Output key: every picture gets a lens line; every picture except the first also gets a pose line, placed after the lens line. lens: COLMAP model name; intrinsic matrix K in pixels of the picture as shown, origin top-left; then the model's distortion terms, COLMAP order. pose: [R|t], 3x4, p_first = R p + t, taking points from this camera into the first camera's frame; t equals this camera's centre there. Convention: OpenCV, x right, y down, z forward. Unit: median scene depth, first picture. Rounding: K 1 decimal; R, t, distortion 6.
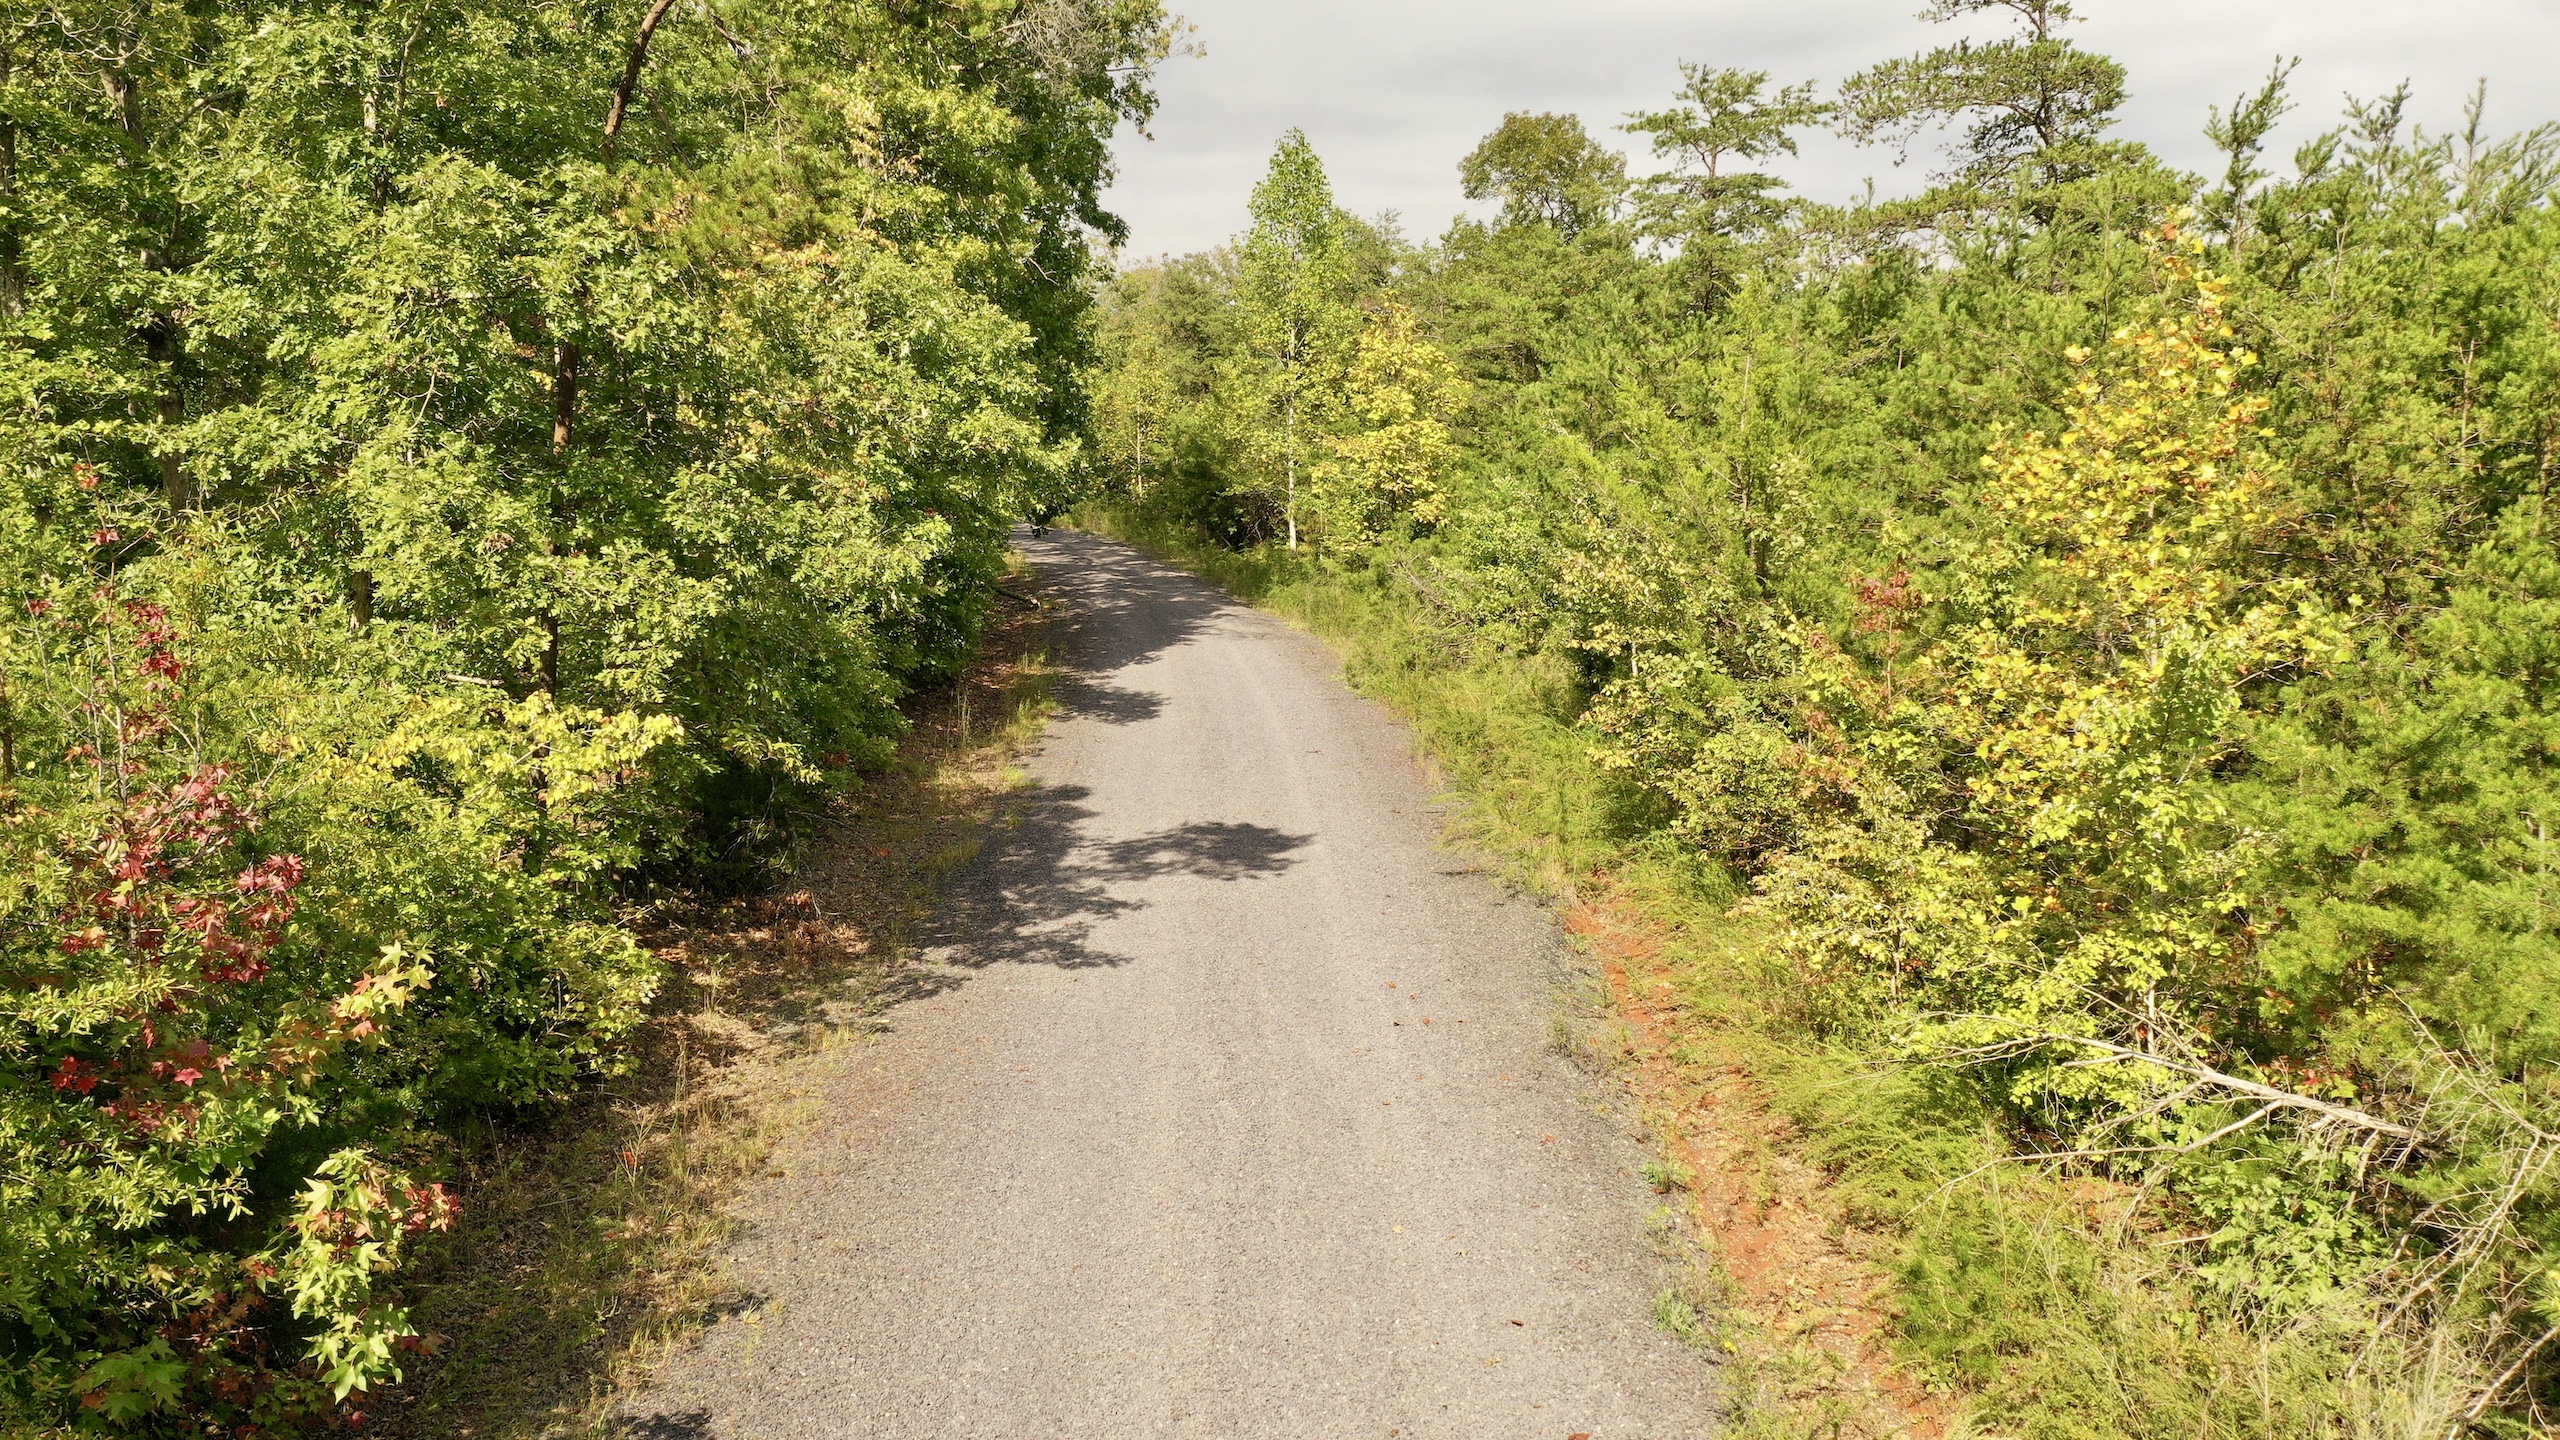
lens RADIAL K [[2016.1, 0, 1294.6], [0, 2016.1, 725.9], [0, 0, 1]] dist [-0.005888, 0.008464]
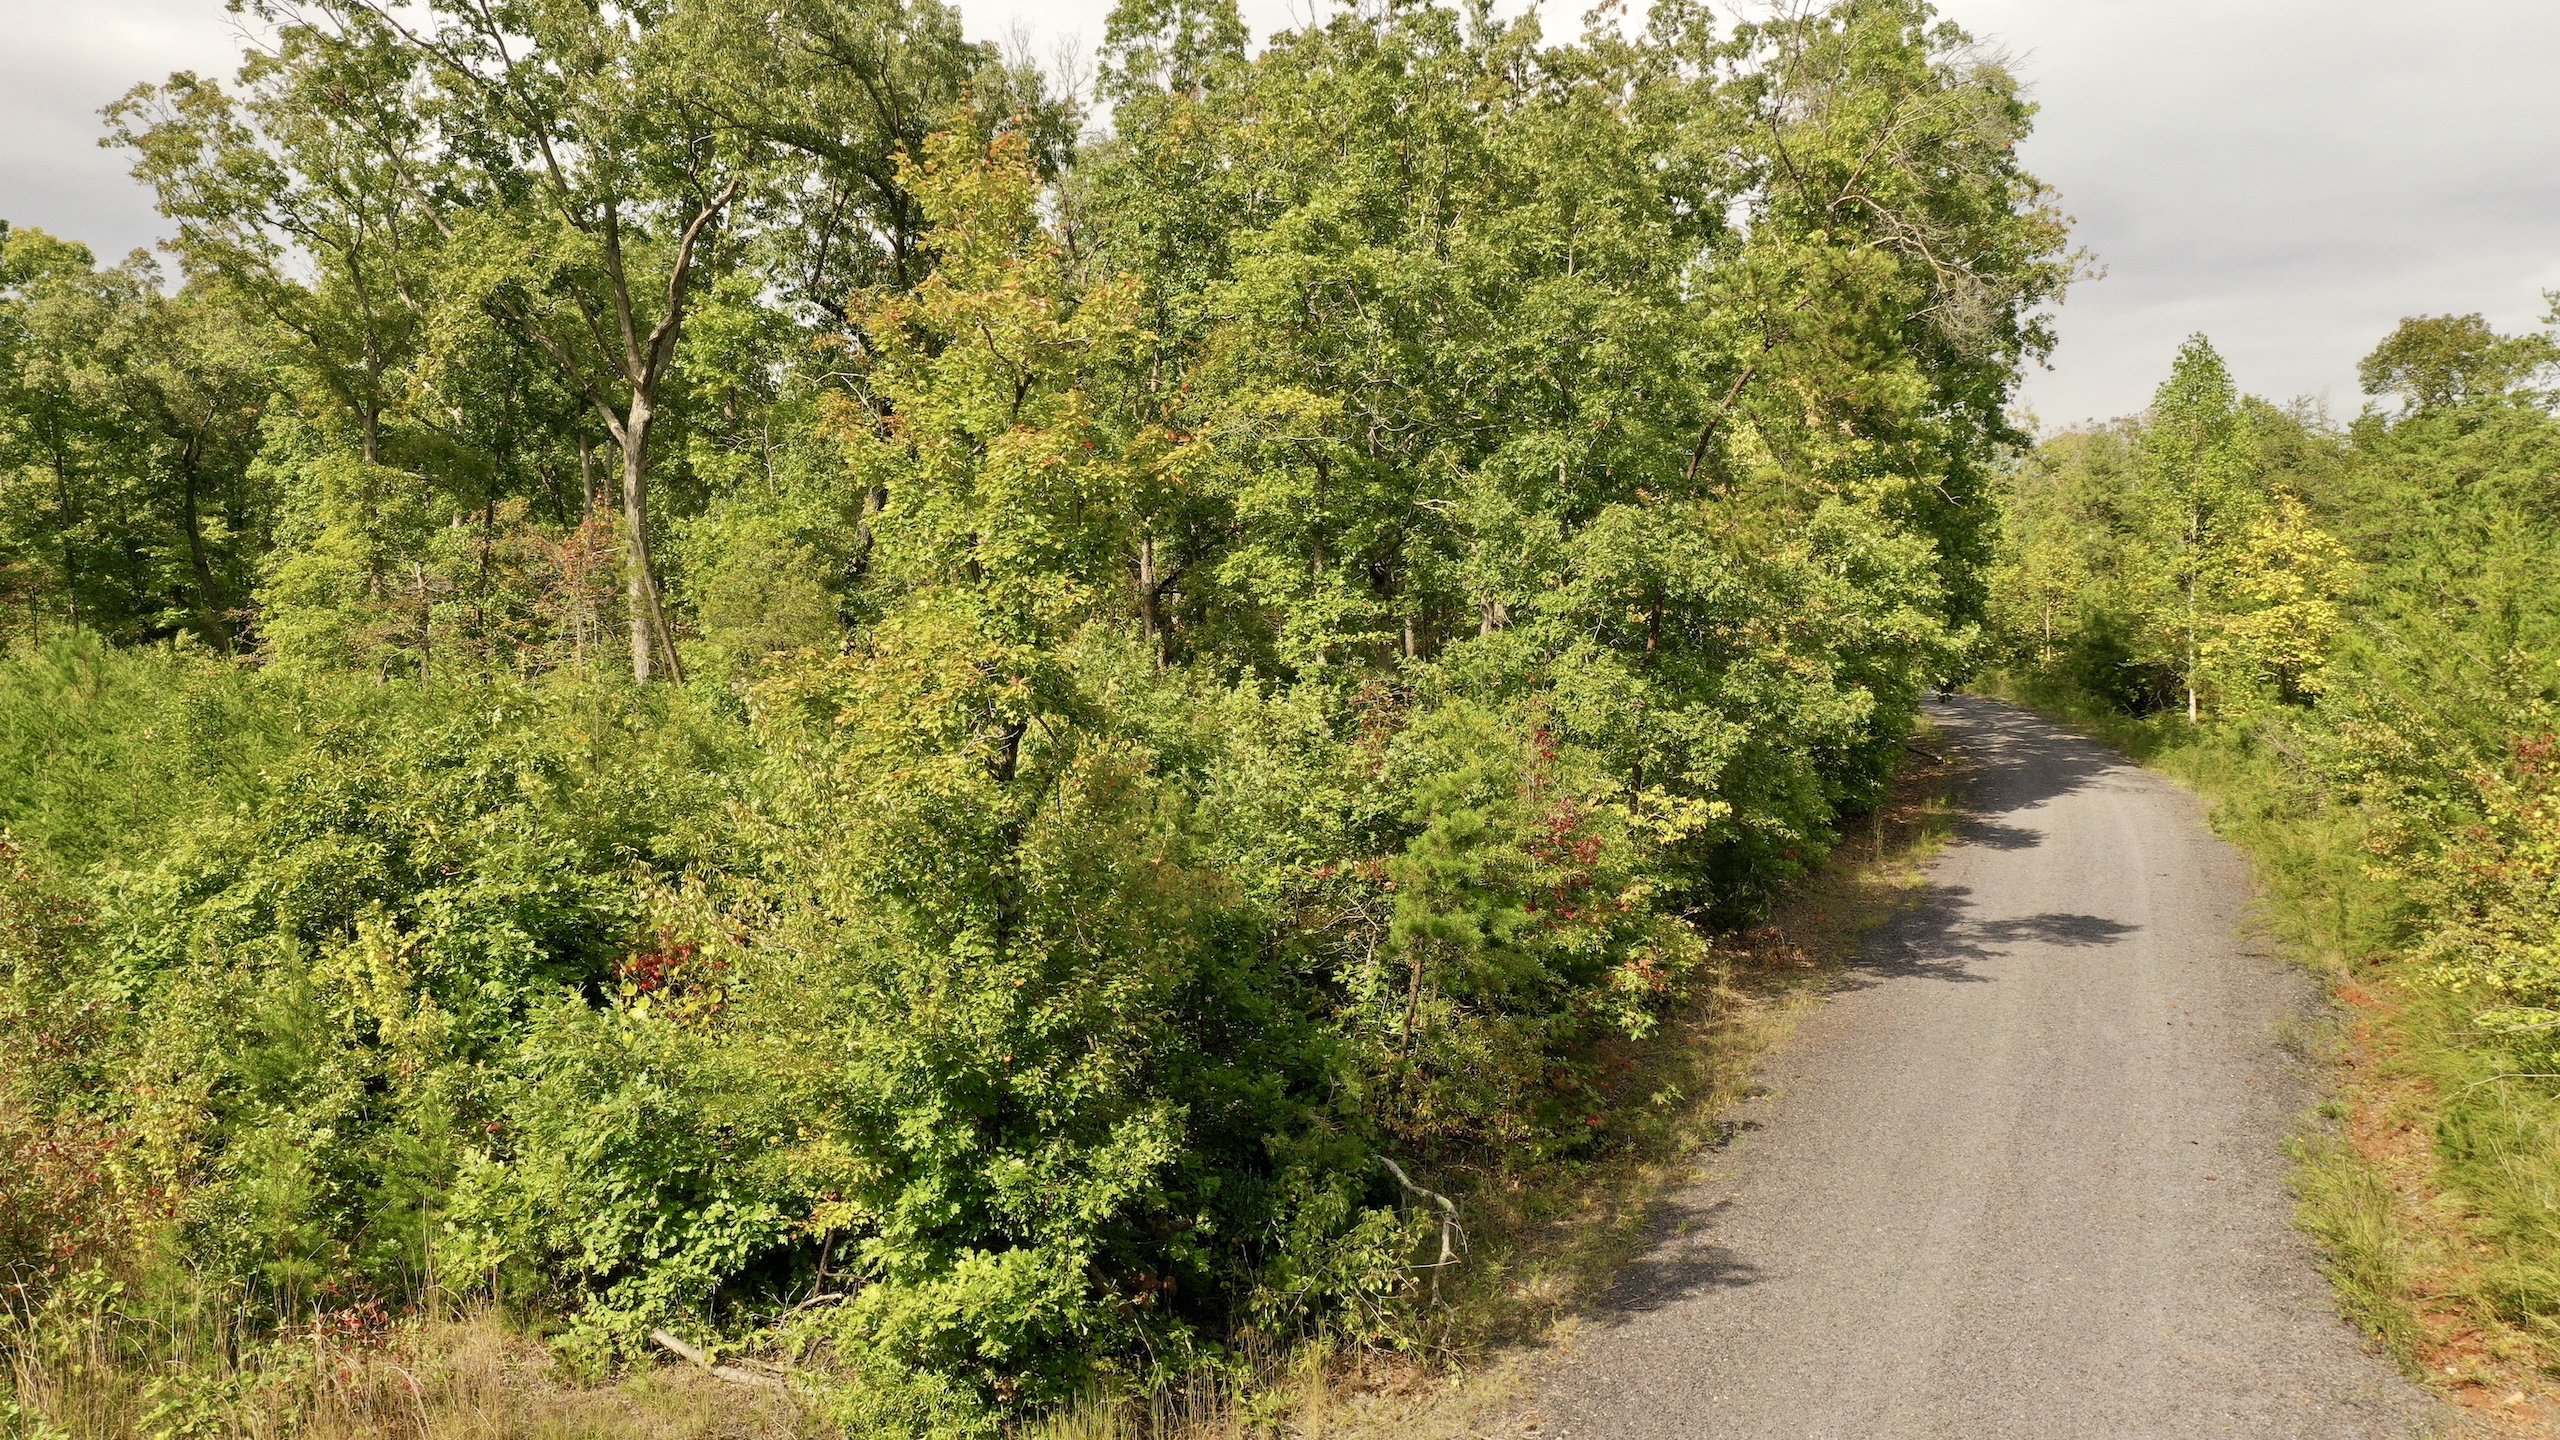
lens RADIAL K [[2016.1, 0, 1294.6], [0, 2016.1, 725.9], [0, 0, 1]] dist [-0.005888, 0.008464]
pose [[0.904225, 0.014709, -0.426803, 0.050427], [-0.048941, 0.996391, -0.069346, 0.030703], [0.424243, 0.083593, 0.901682, -0.342468]]
